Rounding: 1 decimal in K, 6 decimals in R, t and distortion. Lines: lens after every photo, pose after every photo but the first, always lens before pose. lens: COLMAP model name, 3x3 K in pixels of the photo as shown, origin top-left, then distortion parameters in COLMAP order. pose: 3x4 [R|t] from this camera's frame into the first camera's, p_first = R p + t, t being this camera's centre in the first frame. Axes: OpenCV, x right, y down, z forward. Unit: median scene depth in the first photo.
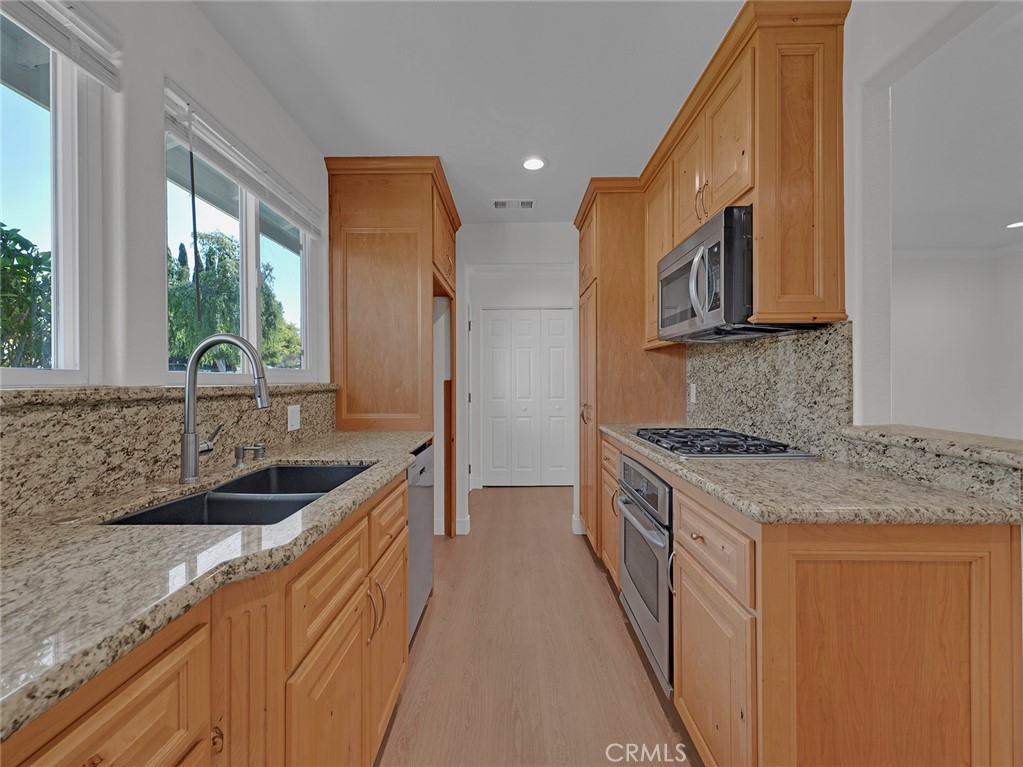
lens RADIAL K [[420.2, 0, 510.8], [0, 420.2, 382.0], [0, 0, 1]] dist [0.002906, 0.000241]
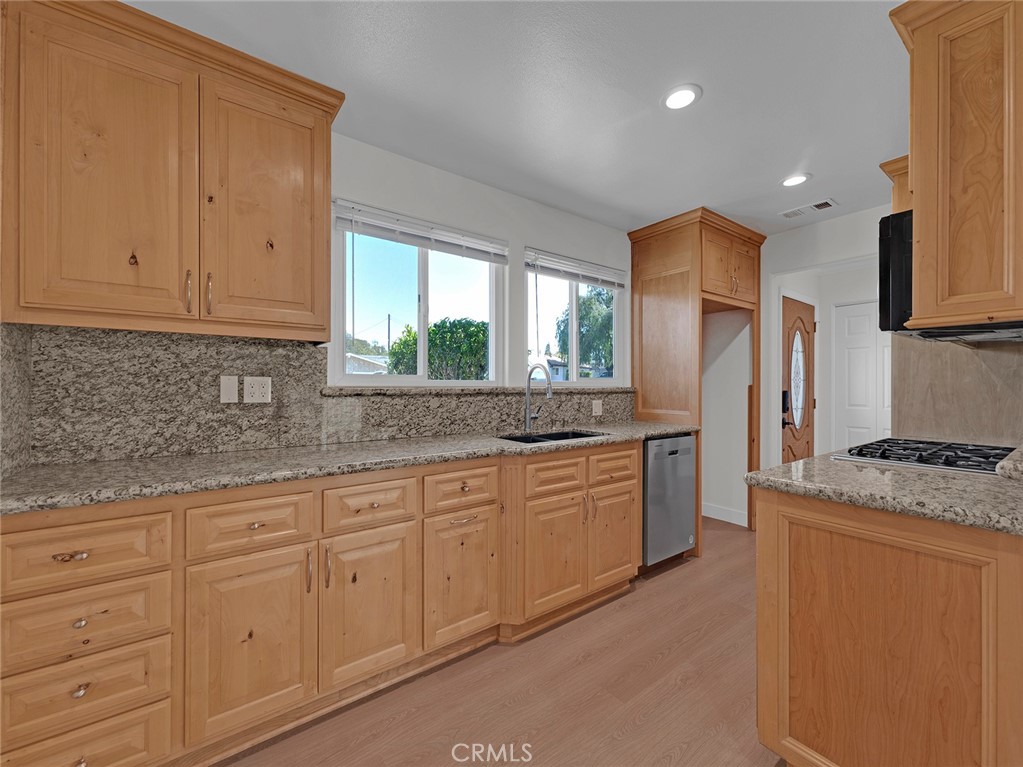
lens RADIAL K [[419.5, 0, 512.2], [0, 419.5, 385.1], [0, 0, 1]] dist [0.001108, 0.000364]
pose [[0.604541, 0.003927, -0.796564, 0.730470], [-0.005146, 0.999986, 0.001024, -0.004384], [0.796557, 0.003480, 0.604553, -0.311076]]
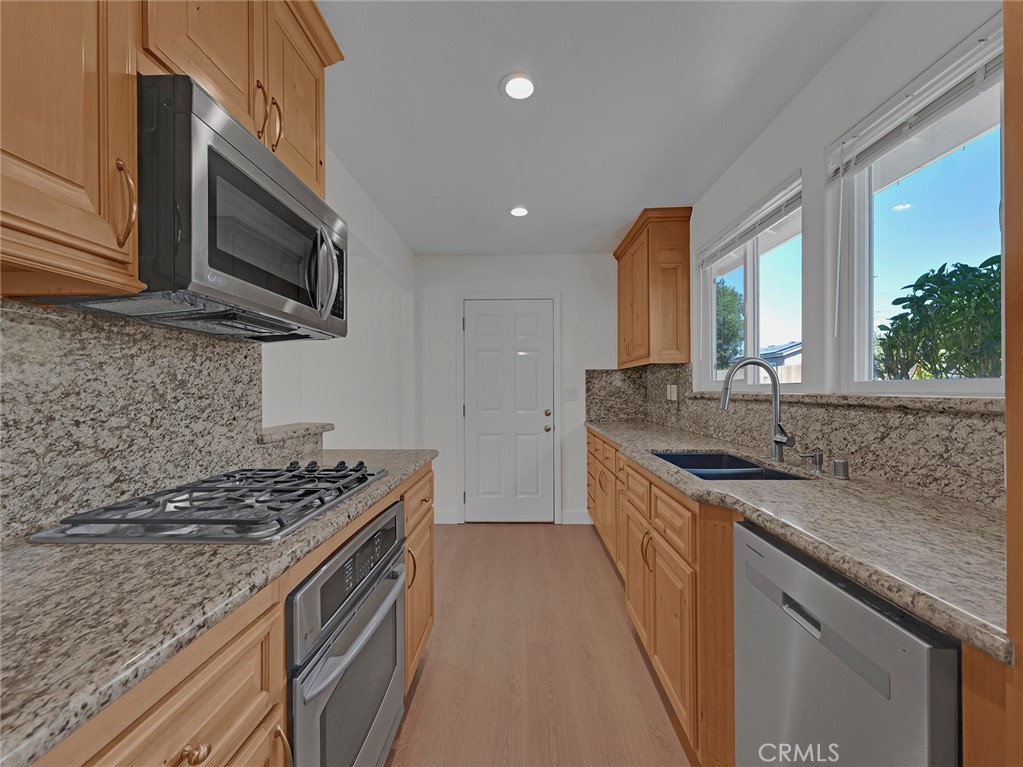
lens RADIAL K [[419.5, 0, 512.2], [0, 419.5, 385.1], [0, 0, 1]] dist [0.001108, 0.000364]
pose [[-0.999794, 0.008101, 0.018595, 0.086365], [0.007954, 0.999937, -0.007936, -0.012741], [-0.018658, -0.007787, -0.999796, 1.875210]]
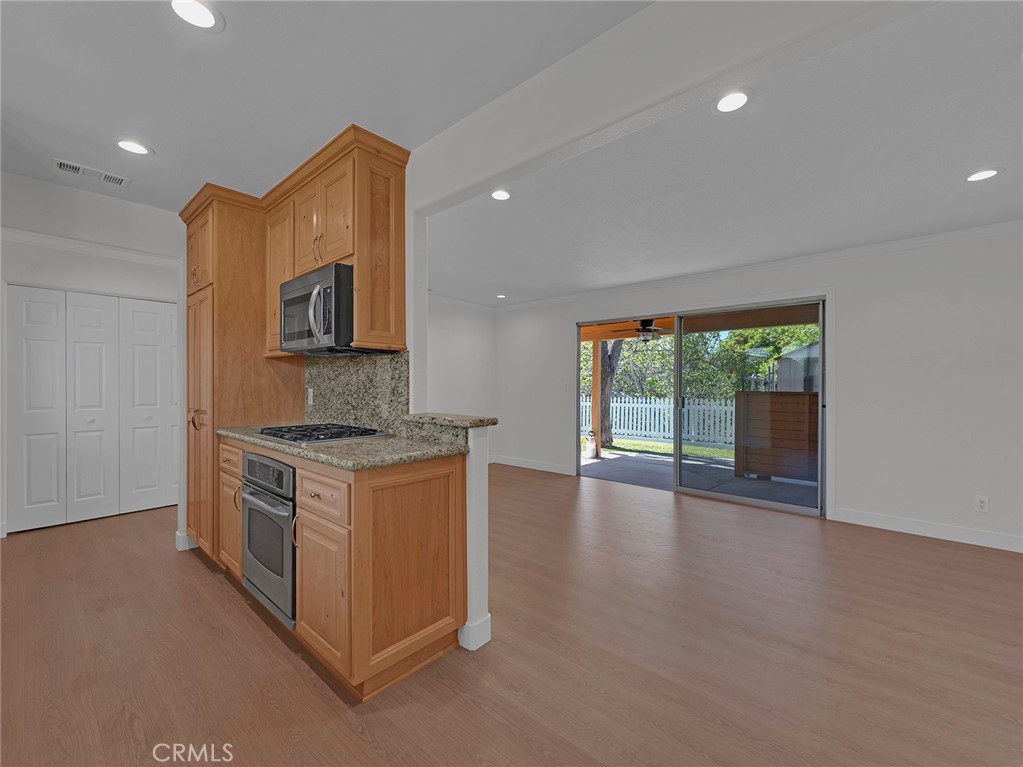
lens RADIAL K [[420.6, 0, 511.2], [0, 420.6, 388.3], [0, 0, 1]] dist [0.002050, 0.000146]
pose [[0.653908, 0.000830, 0.756573, -0.156987], [-0.003172, 0.999994, 0.001644, -0.000989], [-0.756567, -0.003474, 0.653907, -0.340408]]
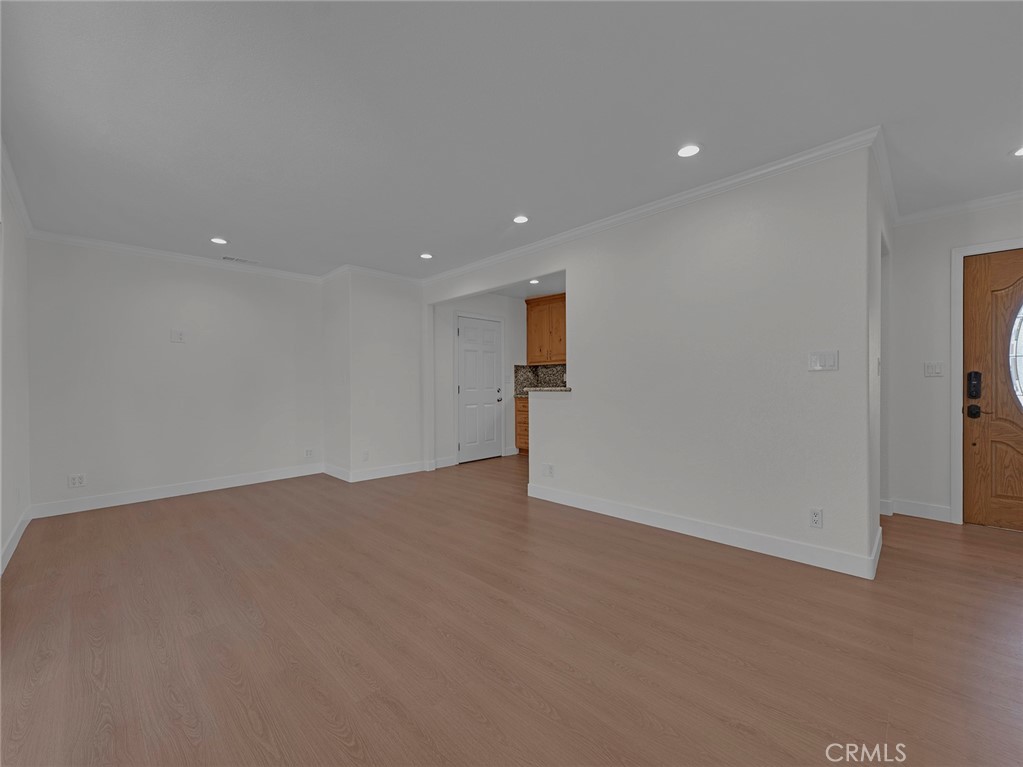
lens RADIAL K [[419.5, 0, 512.2], [0, 419.5, 385.1], [0, 0, 1]] dist [0.001108, 0.000364]
pose [[-0.699549, 0.010827, -0.714503, 2.774153], [0.008382, 0.999941, 0.006946, 0.054035], [0.714535, -0.001130, -0.699598, 2.367056]]
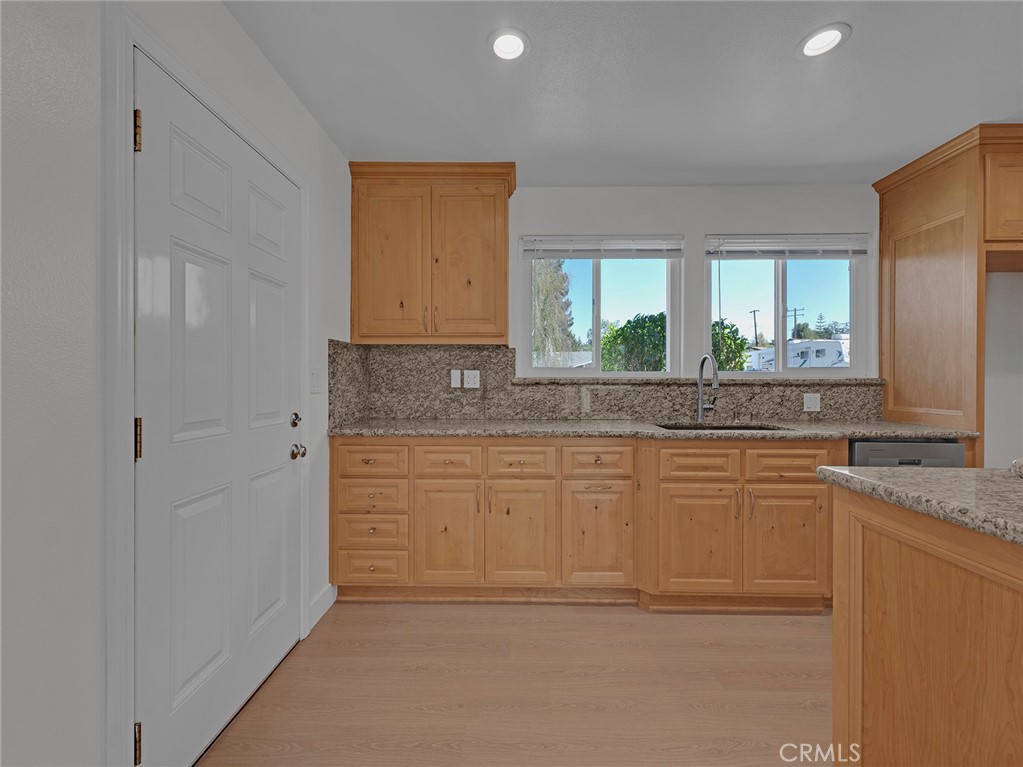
lens RADIAL K [[419.5, 0, 512.2], [0, 419.5, 385.1], [0, 0, 1]] dist [0.001108, 0.000364]
pose [[-0.011955, 0.012954, -0.999845, 1.115409], [-0.003083, 0.999911, 0.012991, 0.015552], [0.999924, 0.003238, -0.011914, 0.027165]]
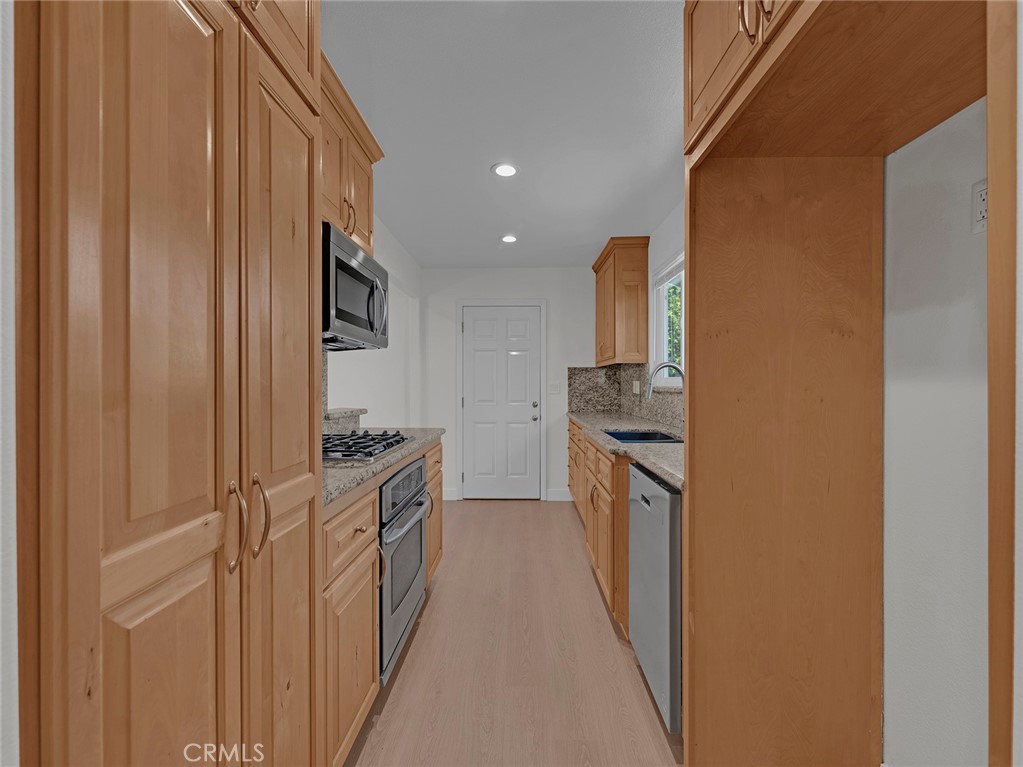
lens RADIAL K [[419.5, 0, 512.2], [0, 419.5, 385.1], [0, 0, 1]] dist [0.001108, 0.000364]
pose [[-0.999941, 0.003397, 0.010312, 0.050242], [0.003434, 0.999988, 0.003583, -0.010661], [-0.010300, 0.003618, -0.999940, 2.262320]]
